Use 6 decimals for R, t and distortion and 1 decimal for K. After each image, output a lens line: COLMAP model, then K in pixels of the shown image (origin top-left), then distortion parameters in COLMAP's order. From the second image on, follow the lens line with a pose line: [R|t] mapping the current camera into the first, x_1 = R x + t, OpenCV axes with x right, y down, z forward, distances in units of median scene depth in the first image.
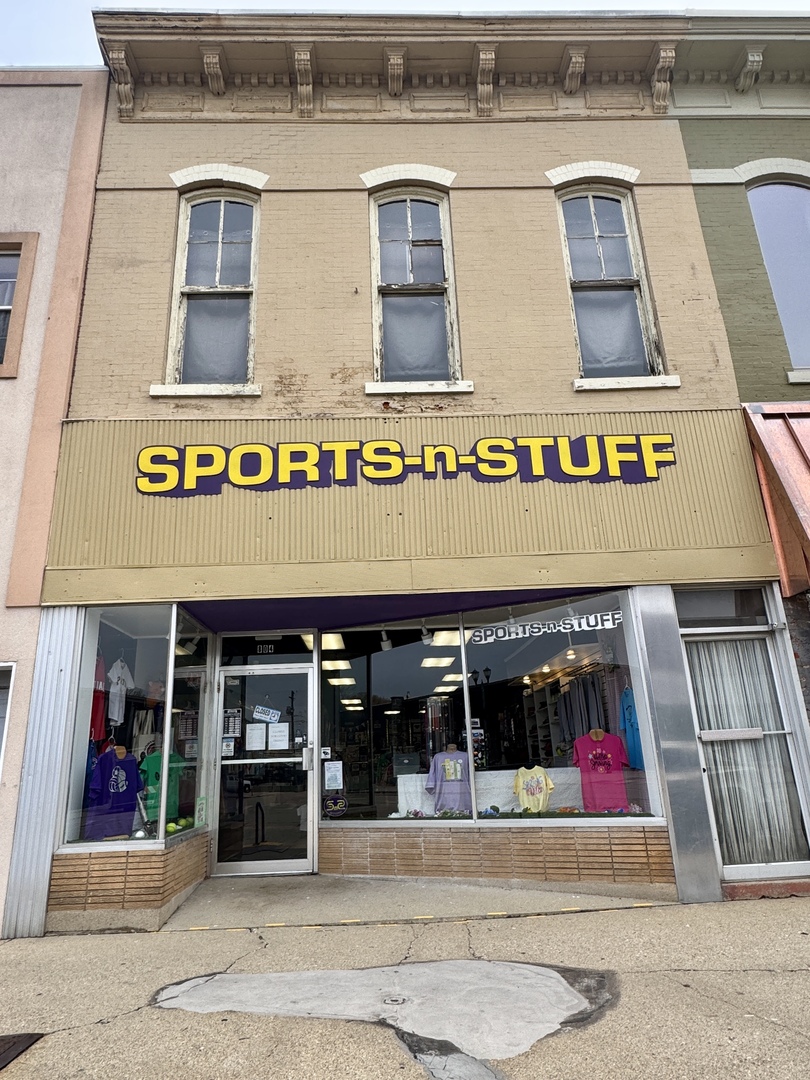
lens RADIAL K [[670.9, 0, 405.5], [0, 670.9, 543.3], [0, 0, 1]] dist [-0.001904, -0.000541]
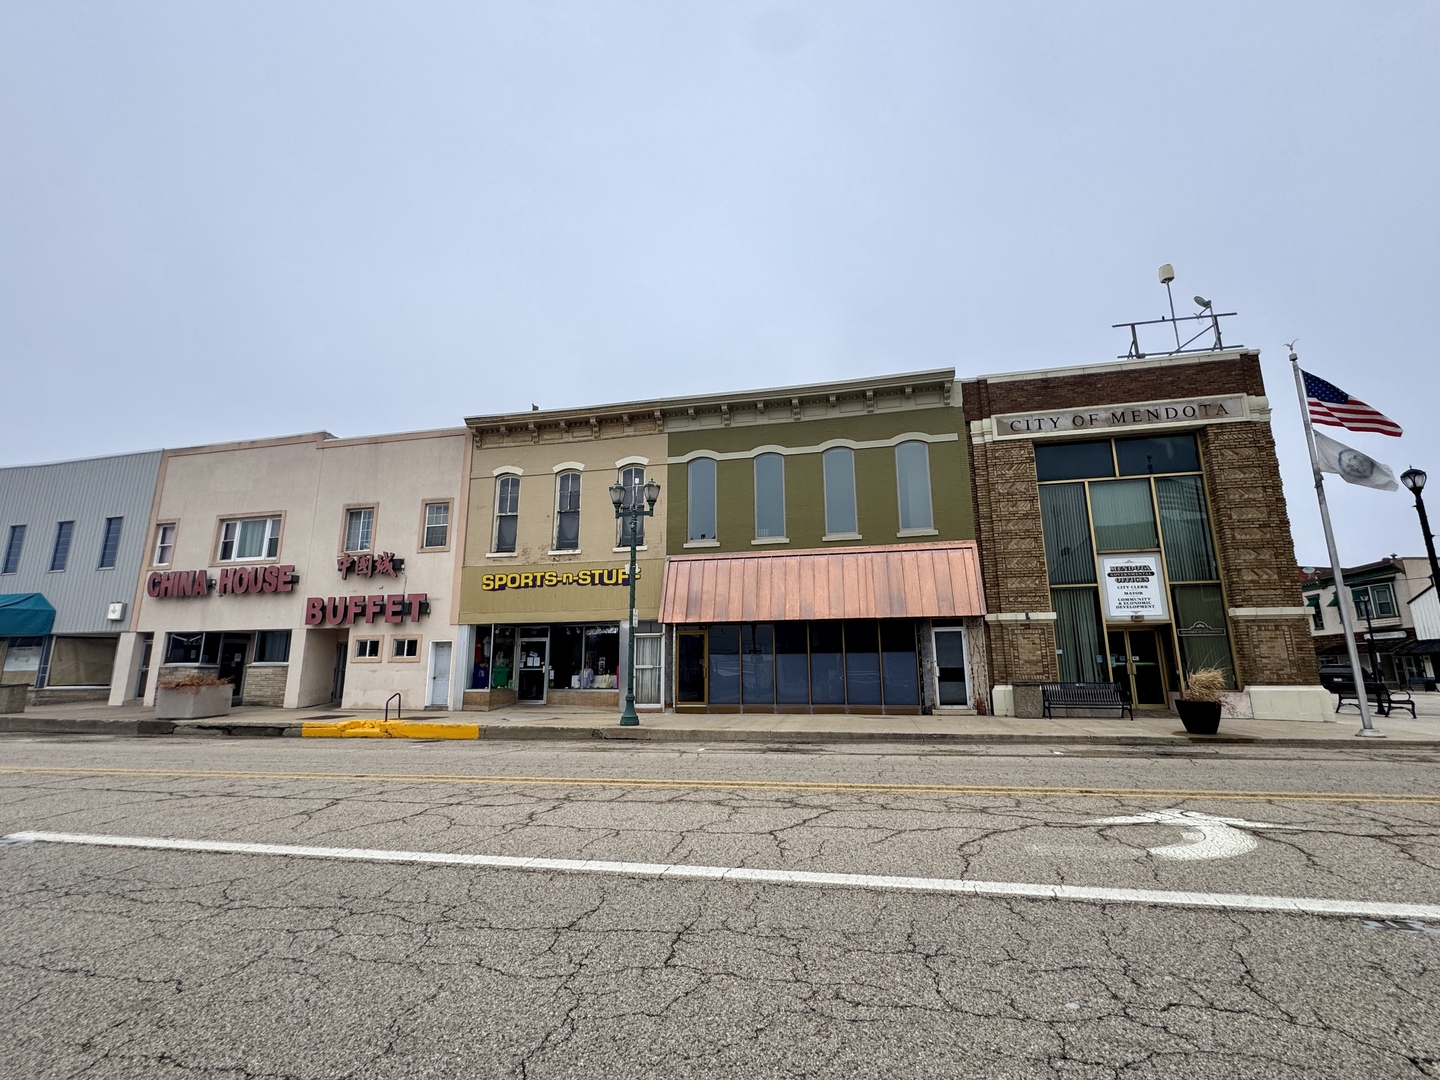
lens RADIAL K [[647.4, 0, 720.0], [0, 647.4, 540.0], [0, 0, 1]] dist [-0.002669, -0.000008]
pose [[0.967675, -0.014118, -0.251804, 1.489485], [0.042658, 0.993208, 0.108247, -0.593393], [0.248565, -0.115490, 0.961705, -1.696082]]
